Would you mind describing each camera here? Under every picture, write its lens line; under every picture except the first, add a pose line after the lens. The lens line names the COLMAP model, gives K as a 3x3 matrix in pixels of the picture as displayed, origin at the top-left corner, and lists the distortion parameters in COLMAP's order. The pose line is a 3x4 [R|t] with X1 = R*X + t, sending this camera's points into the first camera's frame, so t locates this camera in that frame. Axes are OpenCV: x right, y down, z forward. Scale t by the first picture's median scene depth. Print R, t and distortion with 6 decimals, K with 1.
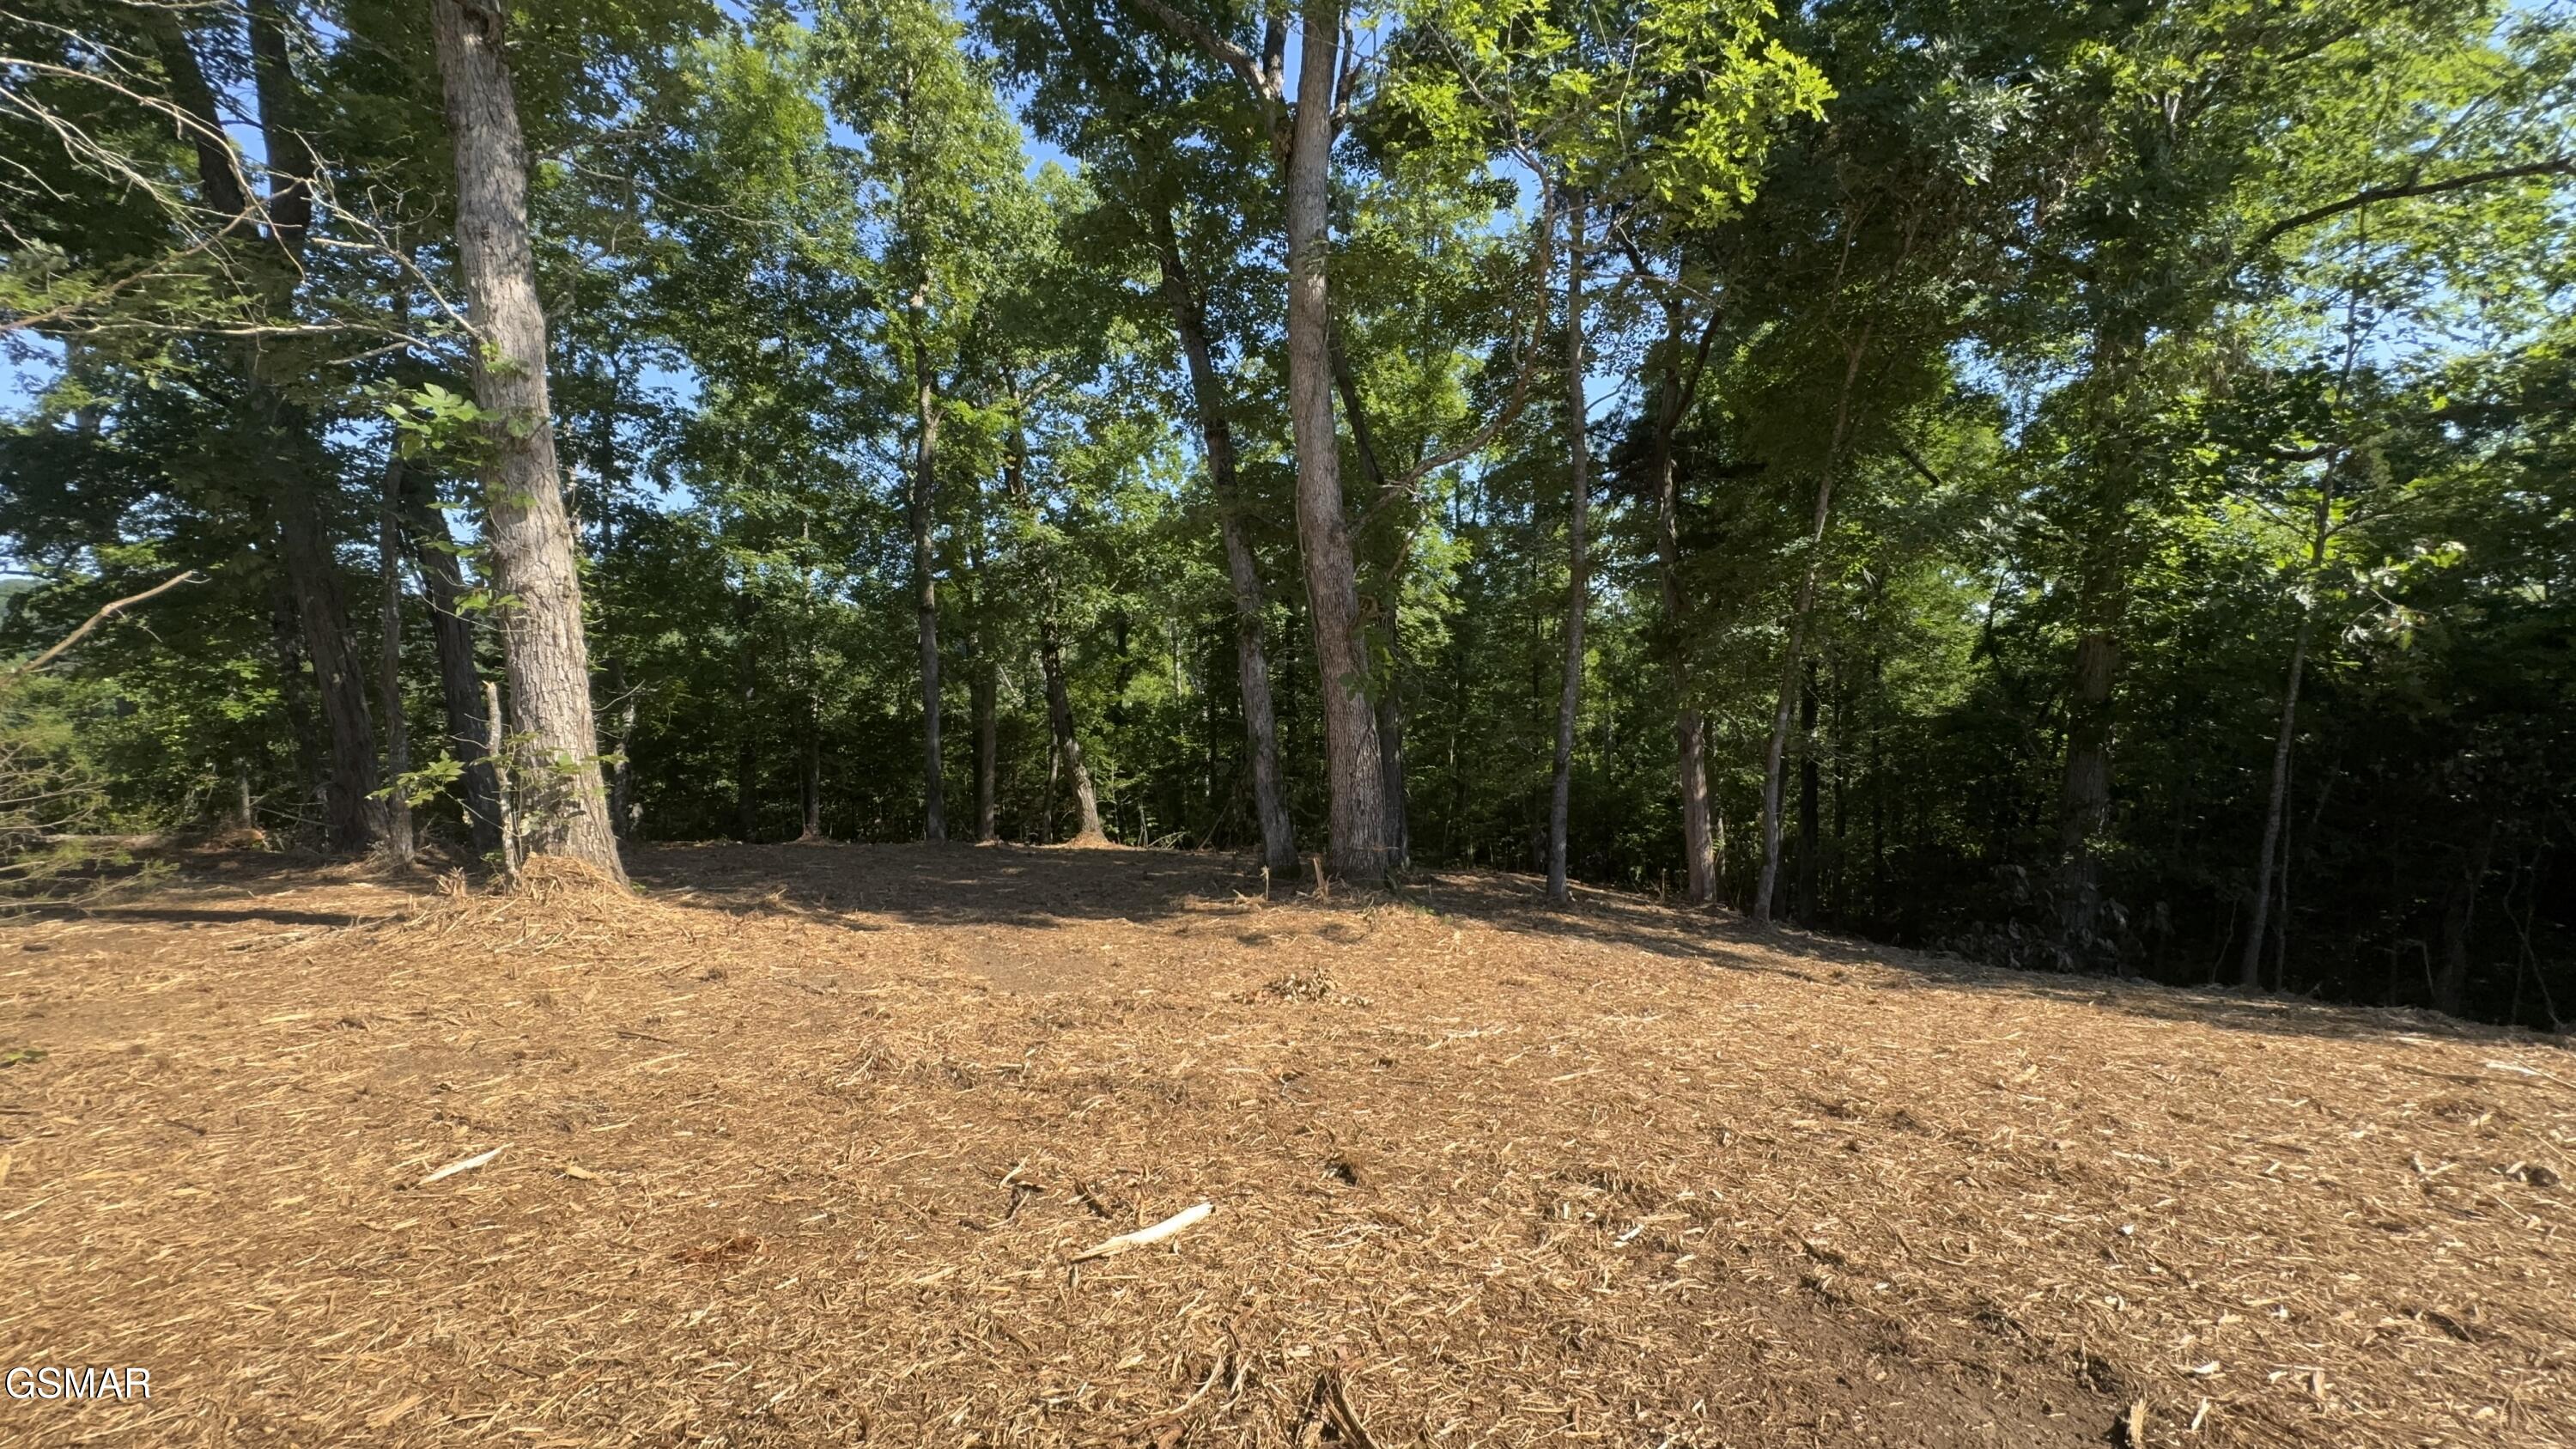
lens RADIAL K [[1034.6, 0, 1298.4], [0, 1034.6, 731.1], [0, 0, 1]] dist [-0.004574, 0.001774]
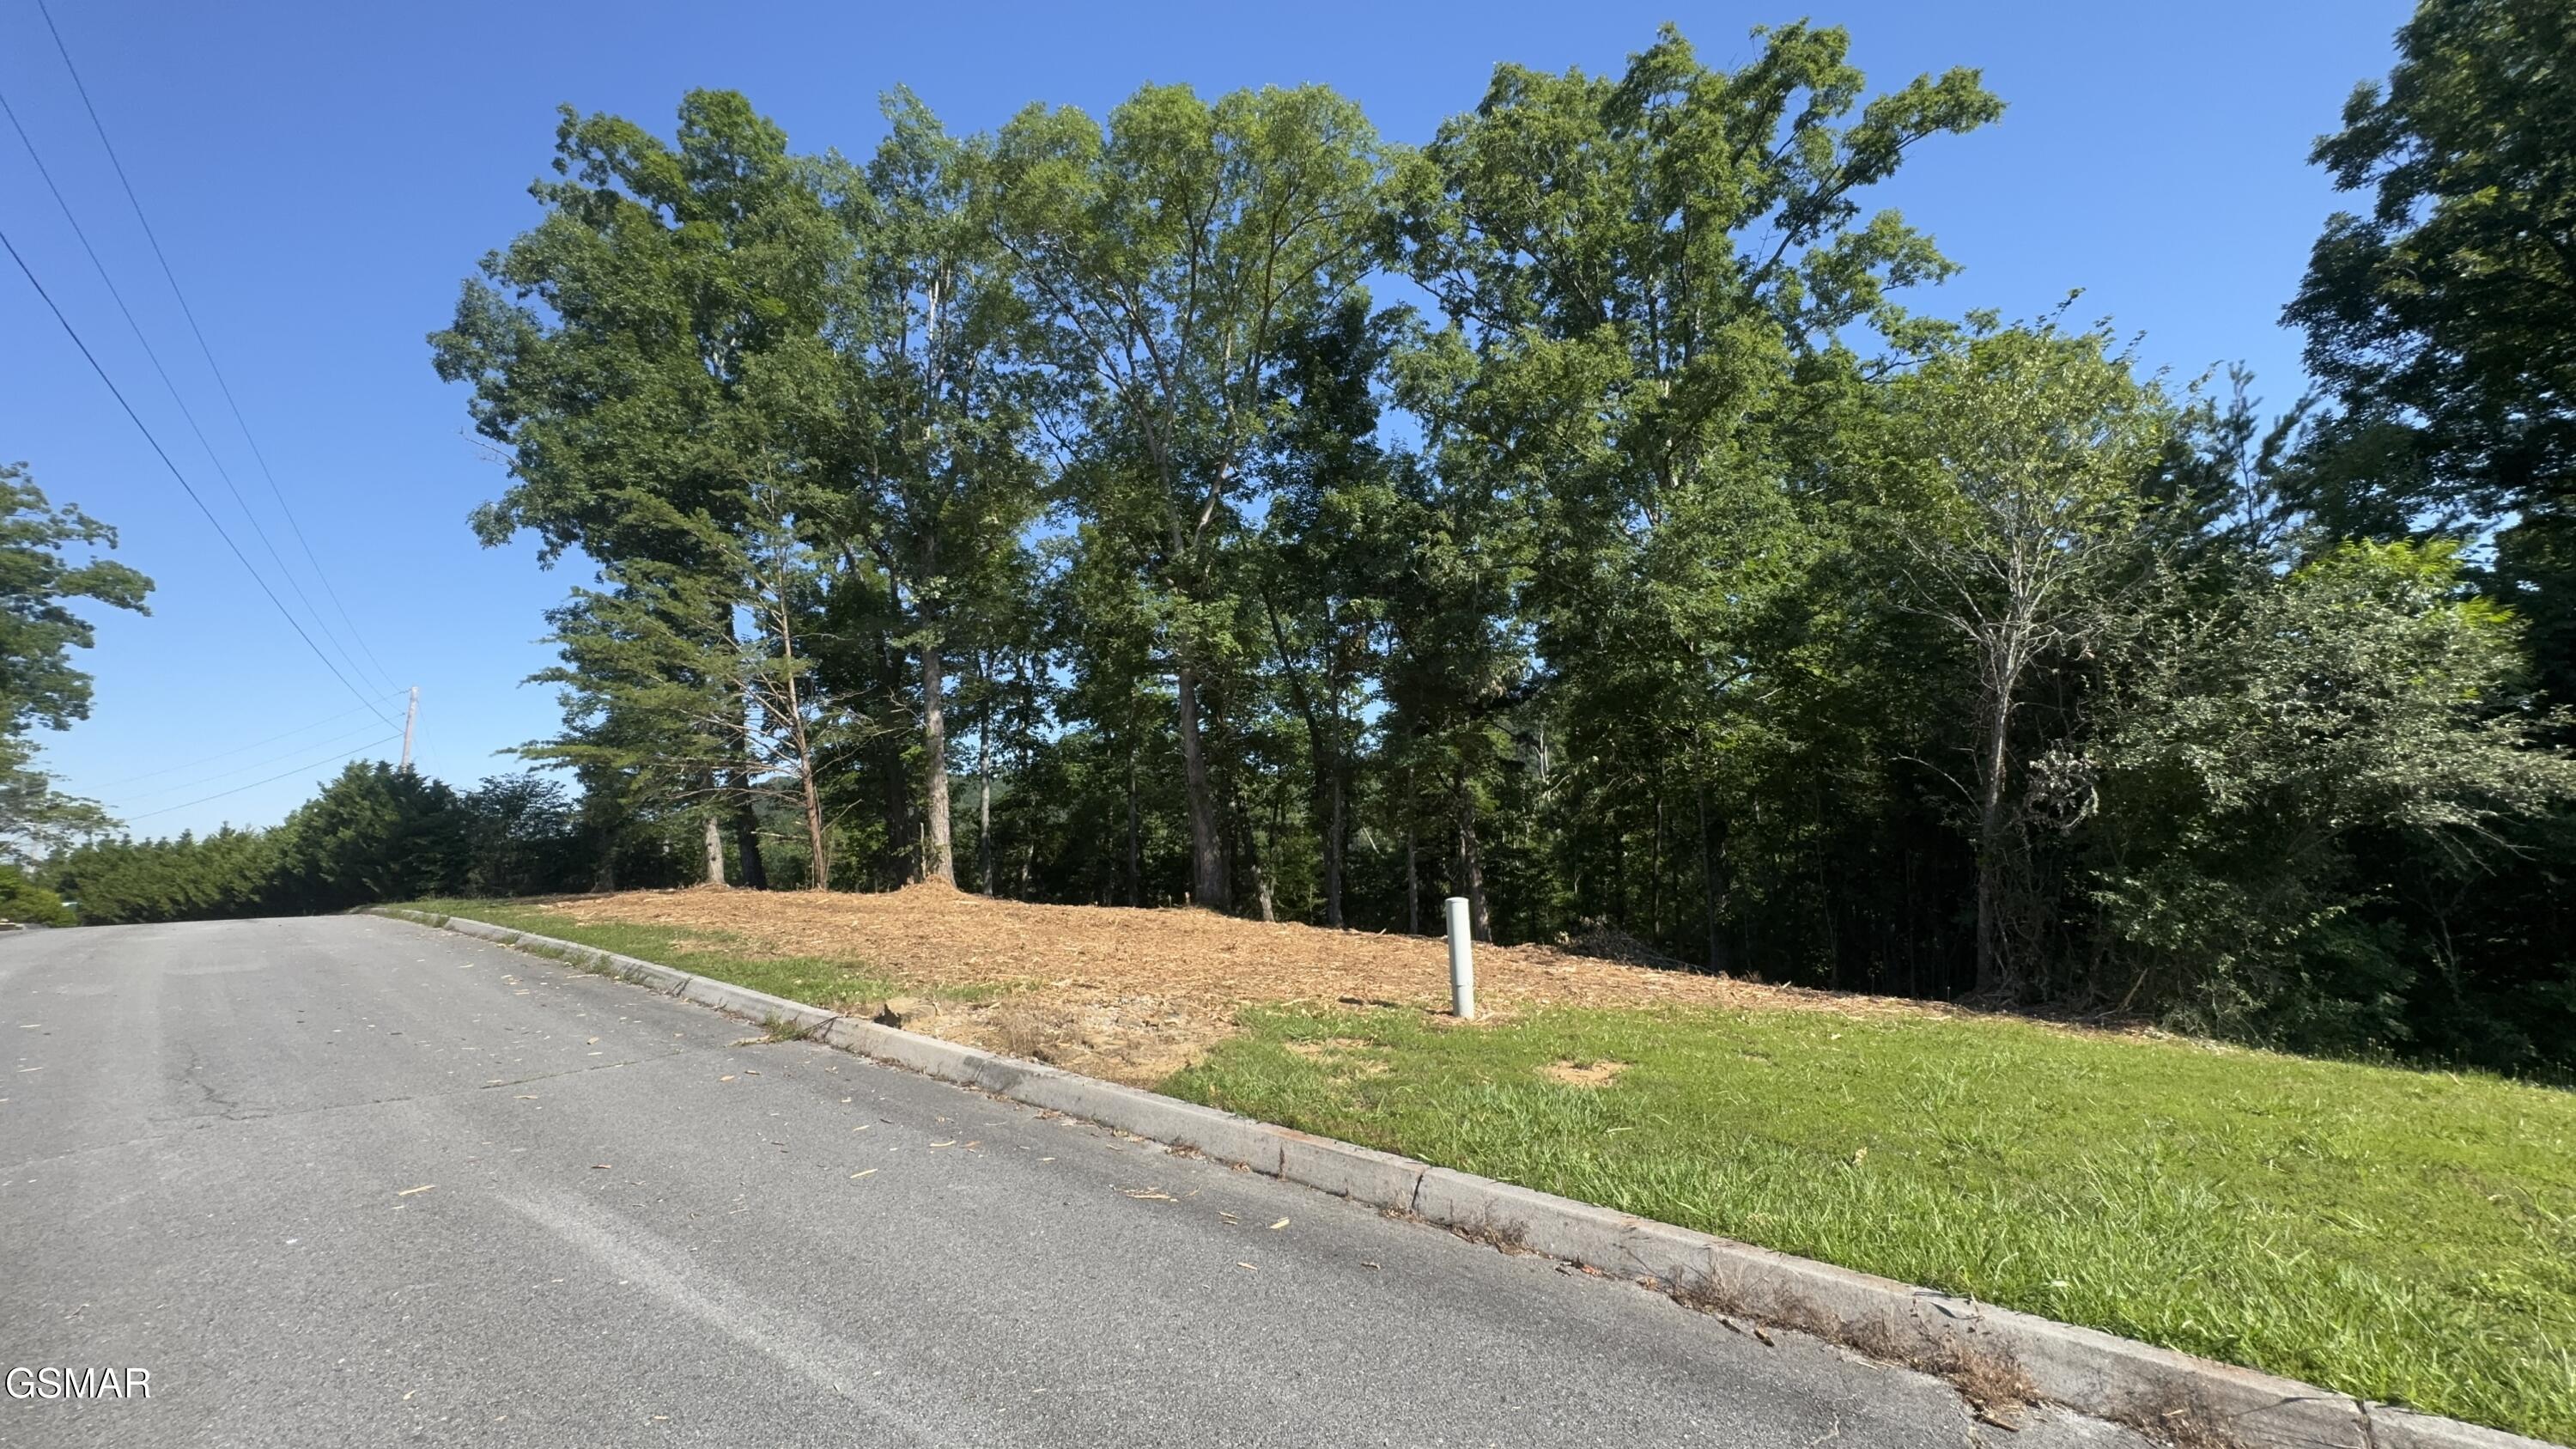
lens RADIAL K [[1034.6, 0, 1292.4], [0, 1034.6, 730.5], [0, 0, 1]] dist [-0.004574, 0.001774]
pose [[0.910434, -0.053137, -0.410227, 1.286527], [-0.011650, 0.988028, -0.153834, 0.117264], [0.413490, 0.144835, 0.898915, -1.191707]]
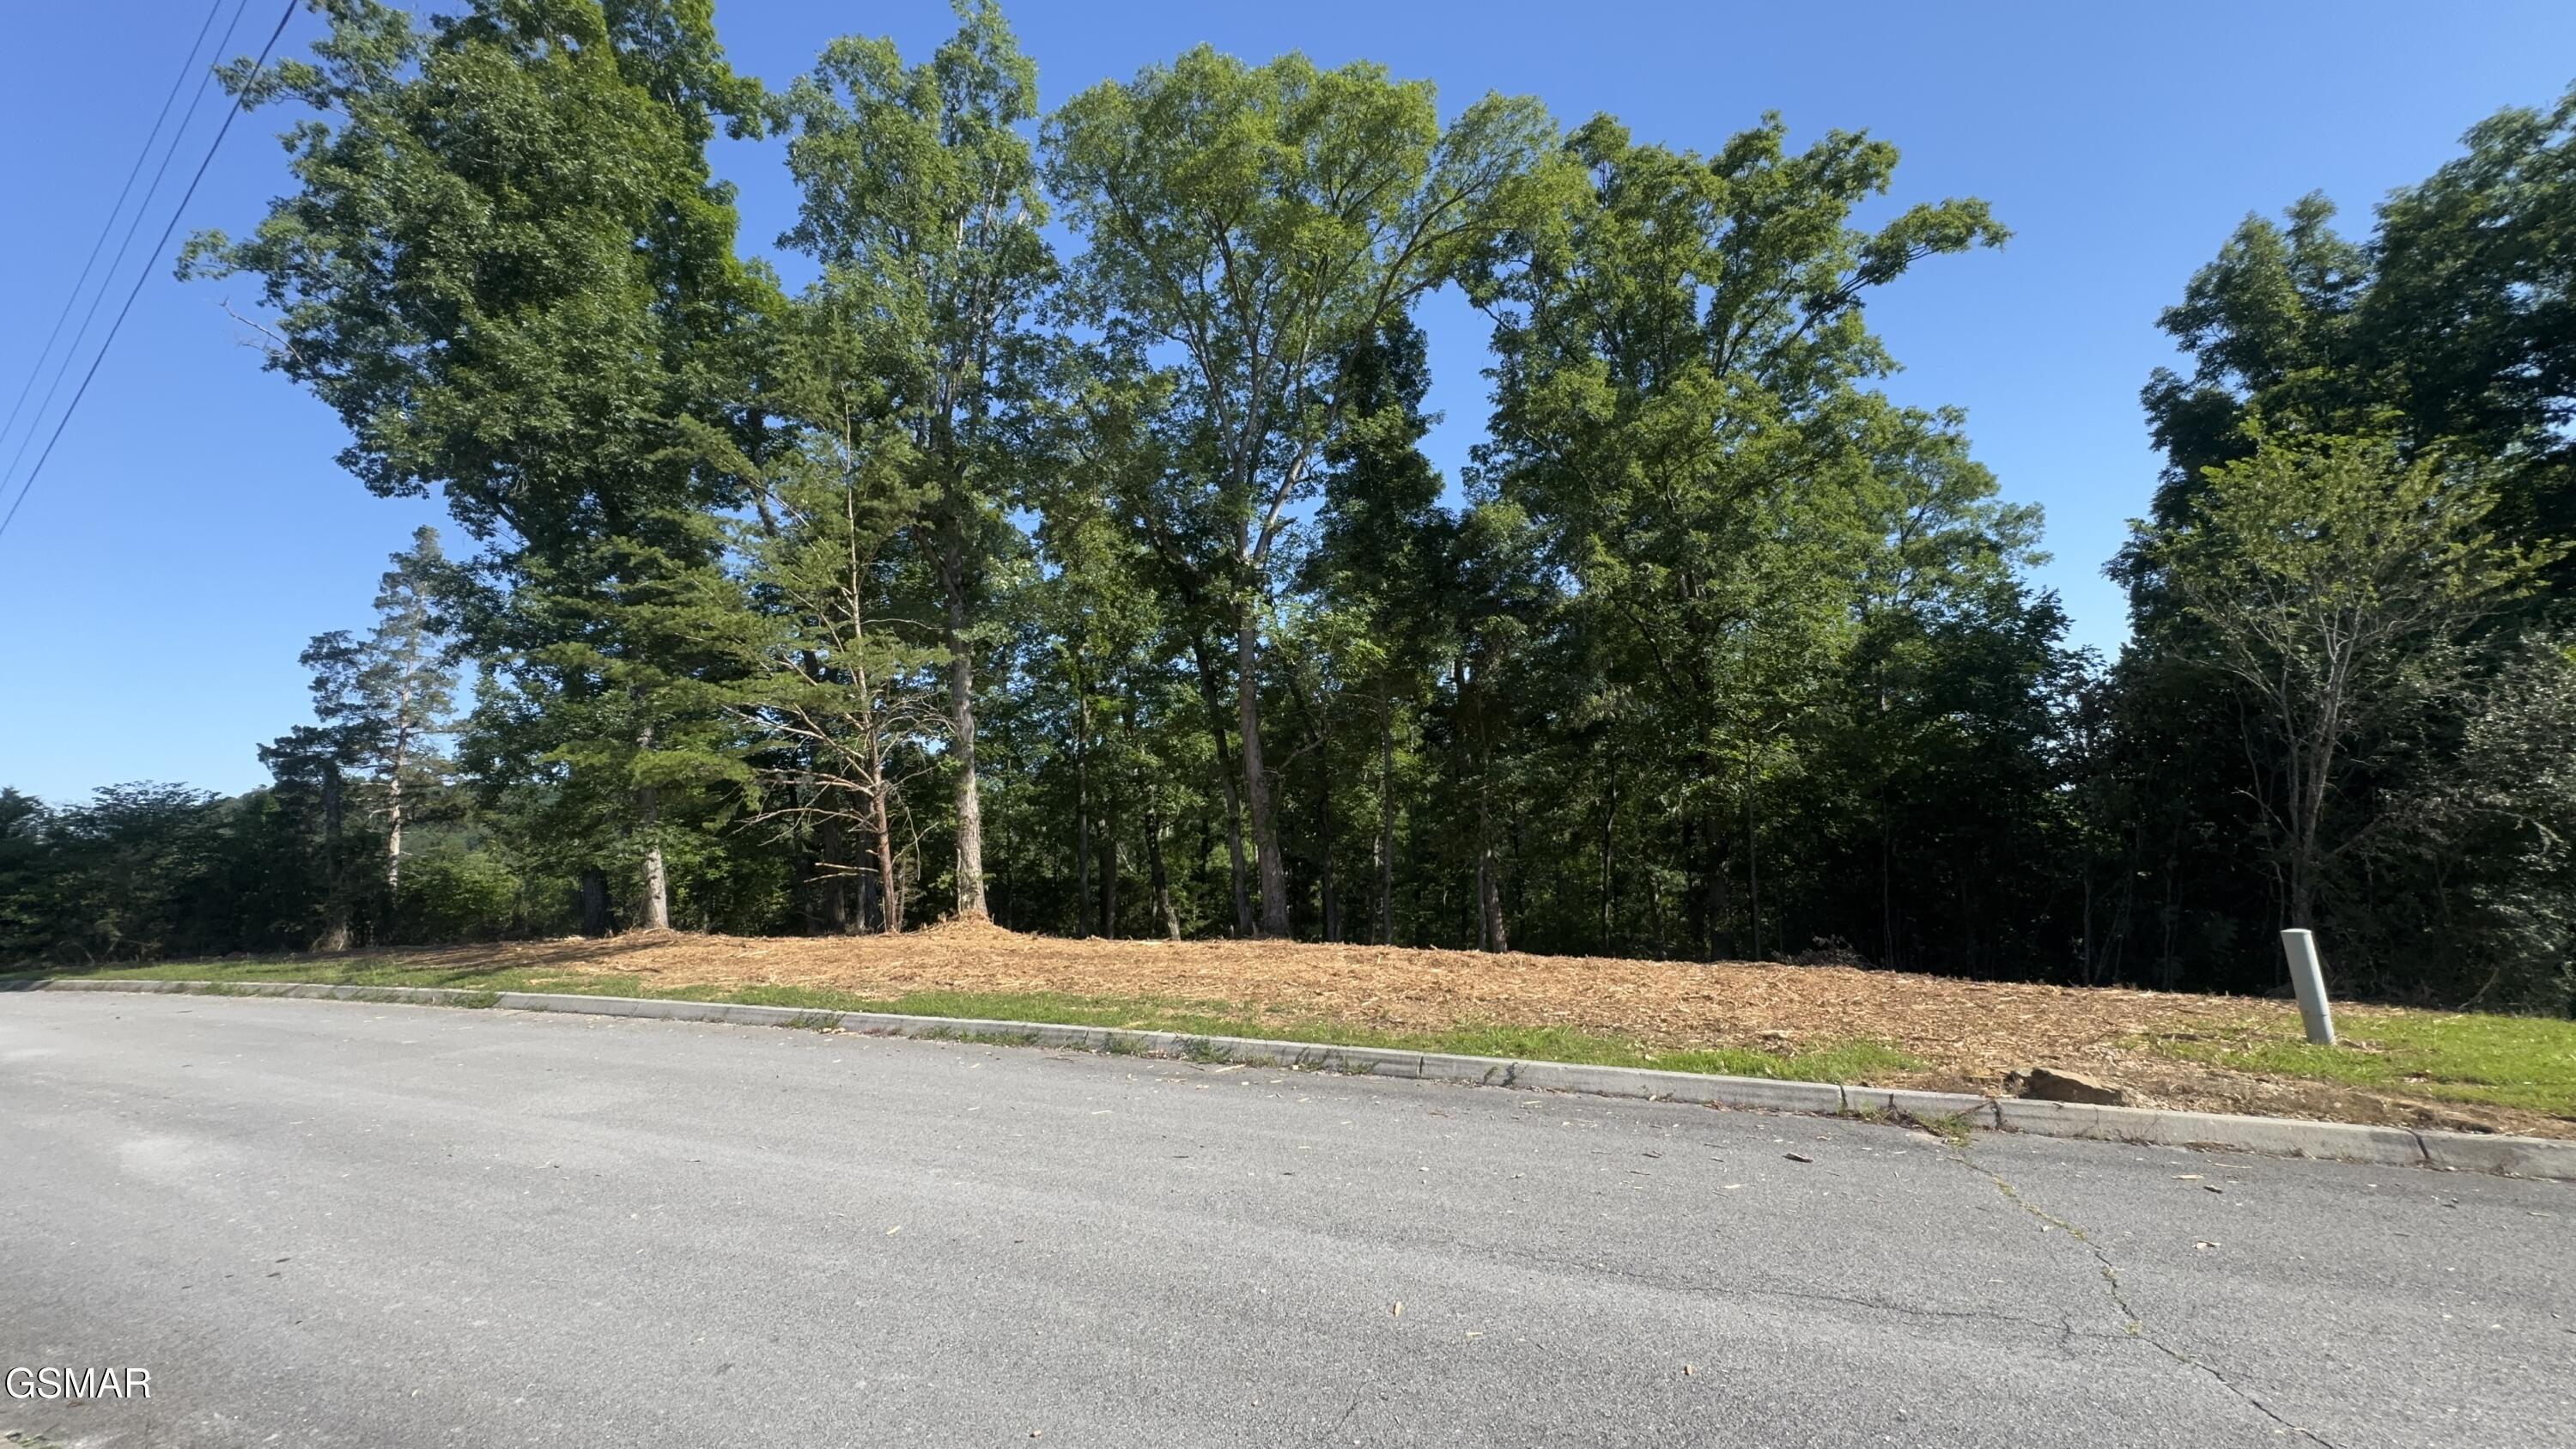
lens RADIAL K [[1034.6, 0, 1301.1], [0, 1034.6, 727.2], [0, 0, 1]] dist [-0.004574, 0.001774]
pose [[0.994337, -0.031773, -0.101410, 0.367141], [0.014088, 0.985248, -0.170549, 0.090115], [0.105333, 0.168155, 0.980117, -1.318734]]
